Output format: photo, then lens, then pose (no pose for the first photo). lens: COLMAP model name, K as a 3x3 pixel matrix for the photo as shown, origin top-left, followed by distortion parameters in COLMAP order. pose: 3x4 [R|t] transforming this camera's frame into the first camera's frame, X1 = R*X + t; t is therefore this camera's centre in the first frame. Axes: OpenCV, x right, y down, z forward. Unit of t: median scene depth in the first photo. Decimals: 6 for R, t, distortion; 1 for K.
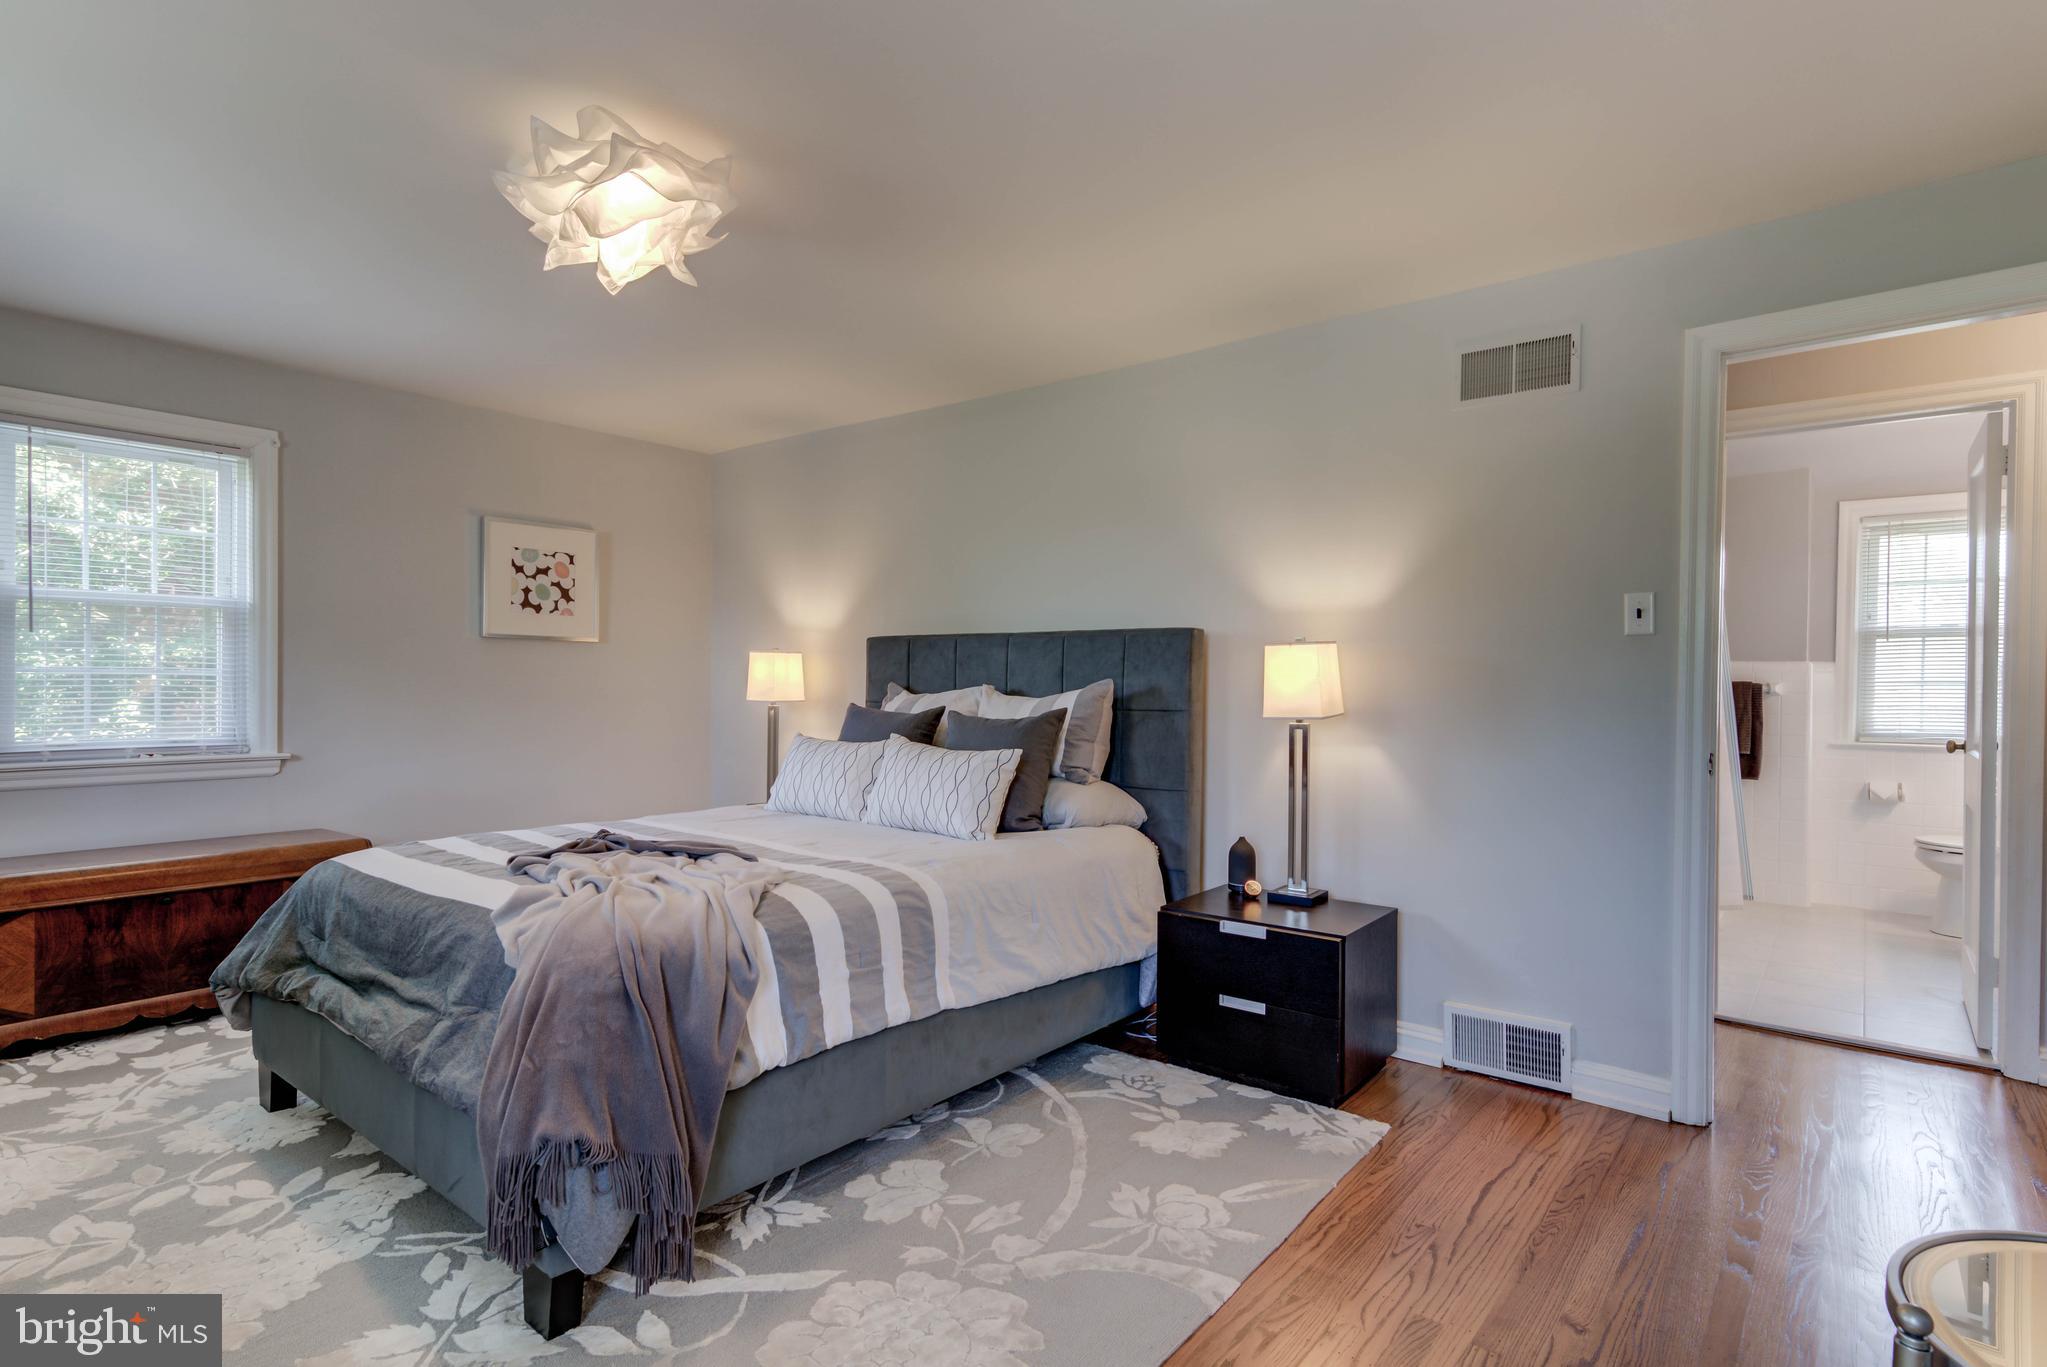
lens RADIAL K [[1040.4, 0, 1021.4], [0, 1040.4, 689.6], [0, 0, 1]] dist [0.025290, -0.009470]
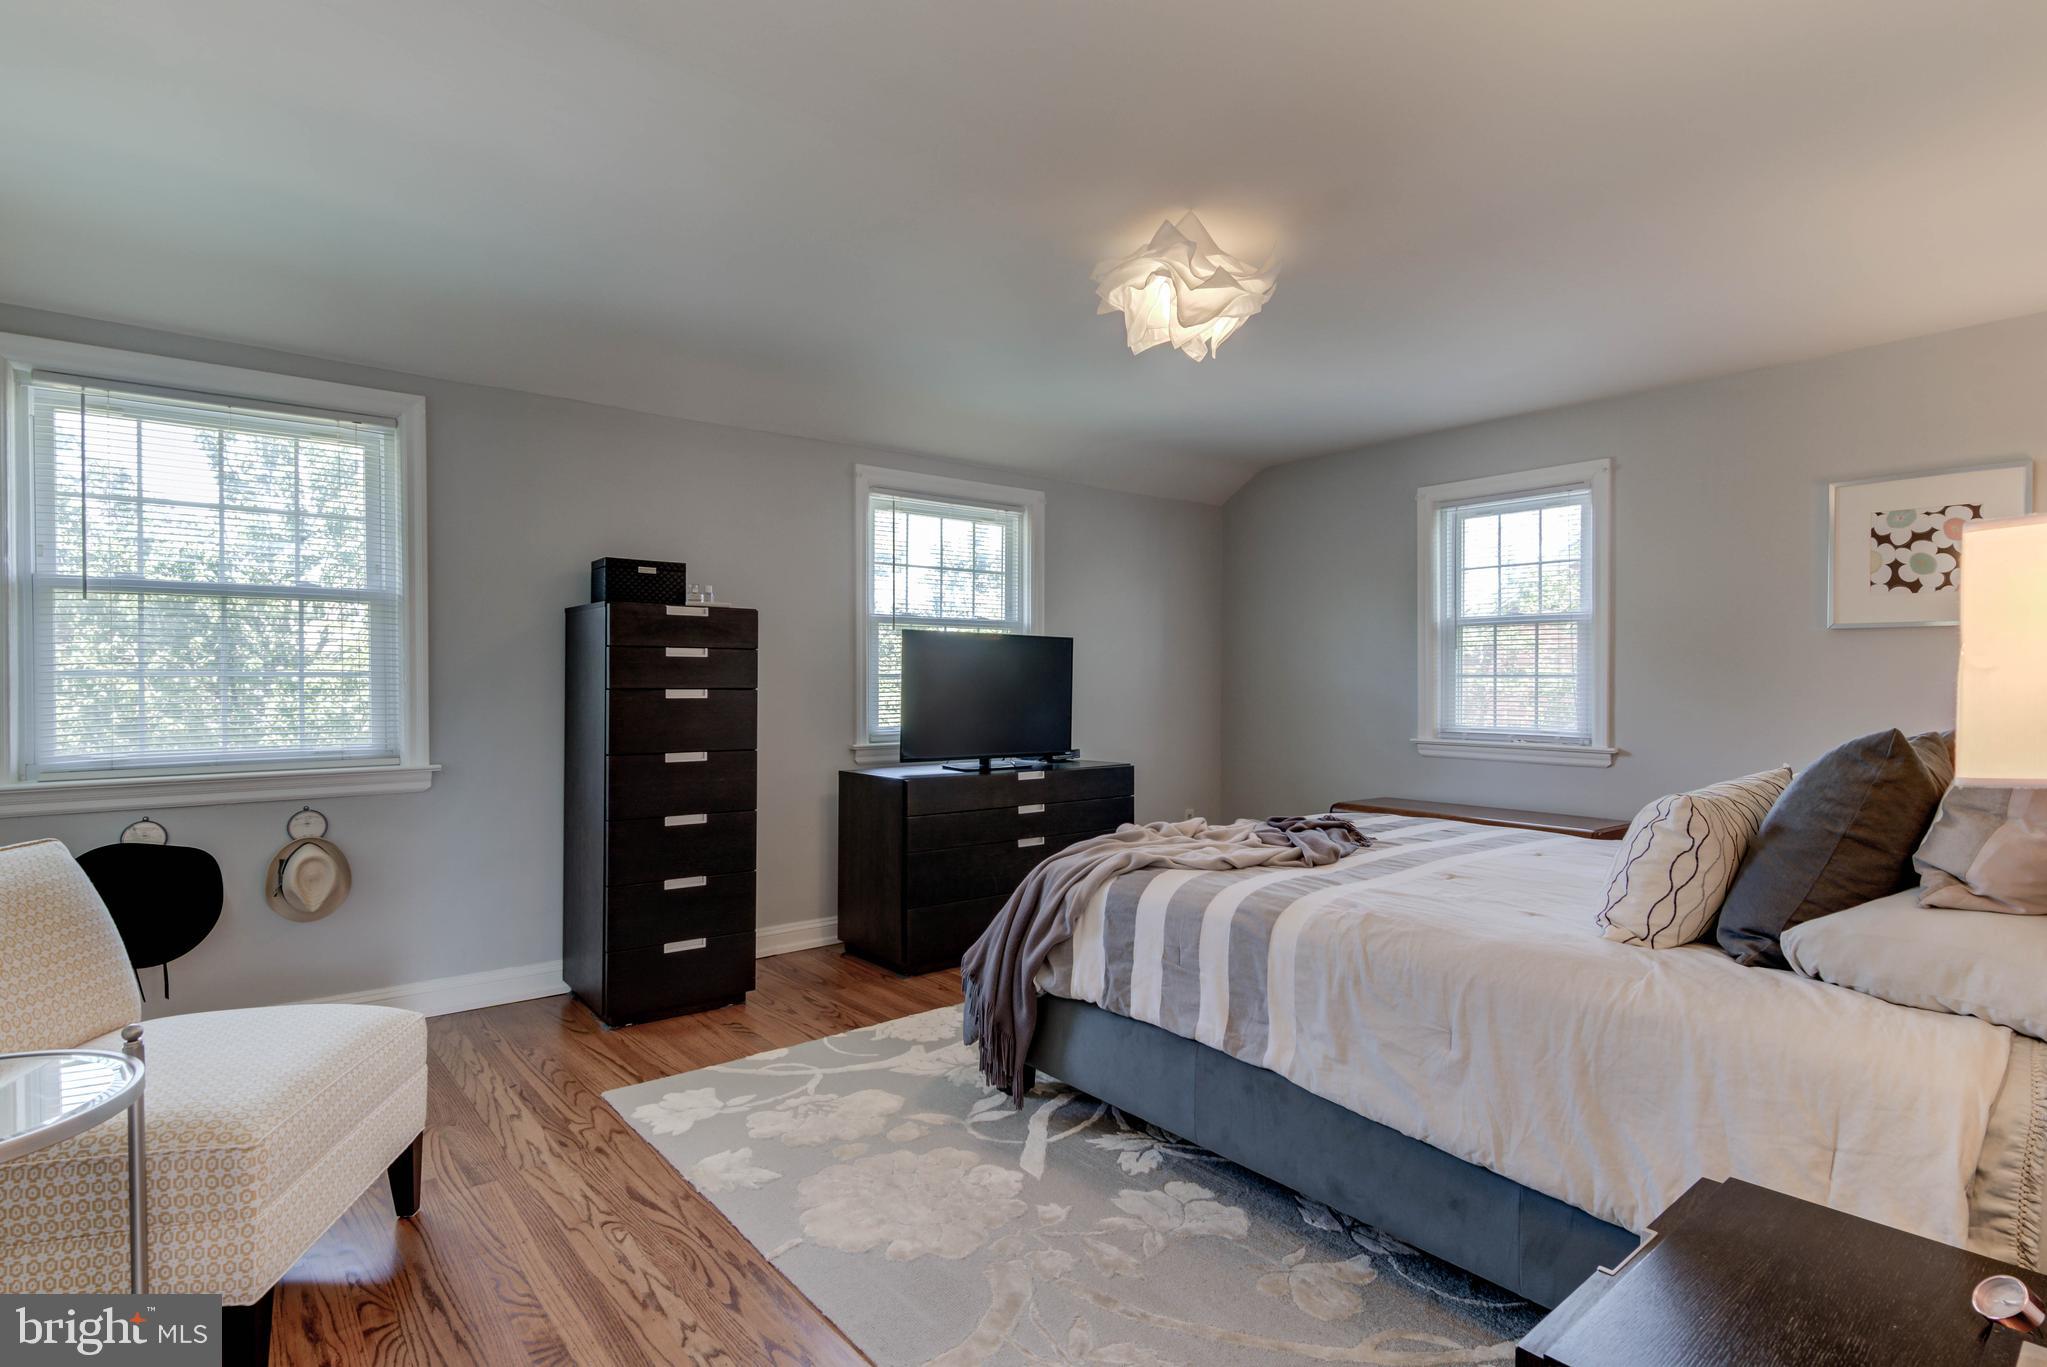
lens RADIAL K [[1040.4, 0, 1016.9], [0, 1040.4, 684.4], [0, 0, 1]] dist [0.025290, -0.009470]
pose [[-0.224672, -0.003336, -0.974429, 0.683306], [-0.010679, 0.999943, -0.000961, 0.002025], [0.974376, 0.010191, -0.224695, 0.859317]]
